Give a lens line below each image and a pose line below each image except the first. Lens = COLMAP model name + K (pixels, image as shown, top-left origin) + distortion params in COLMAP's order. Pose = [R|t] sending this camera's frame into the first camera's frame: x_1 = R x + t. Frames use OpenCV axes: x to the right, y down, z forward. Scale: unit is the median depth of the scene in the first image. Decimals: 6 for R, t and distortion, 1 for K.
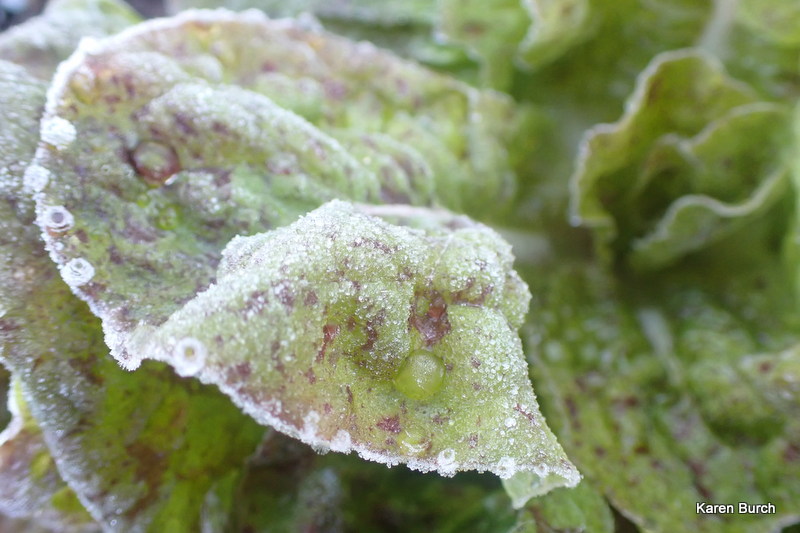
lens RADIAL K [[778.4, 0, 399.4], [0, 778.4, 267.4], [0, 0, 1]] dist [-0.042139, 0.000000]
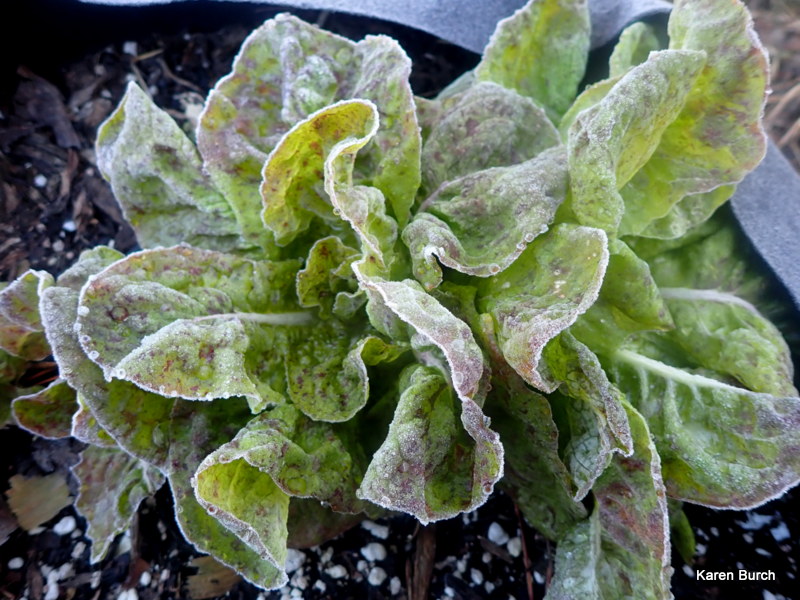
lens RADIAL K [[588.1, 0, 403.5], [0, 588.1, 294.5], [0, 0, 1]] dist [-0.010684, -0.007629]
pose [[0.989777, -0.142532, 0.005134, 0.769851], [0.142622, 0.988904, -0.041574, 0.036732], [0.000848, 0.041881, 0.999122, -1.253734]]
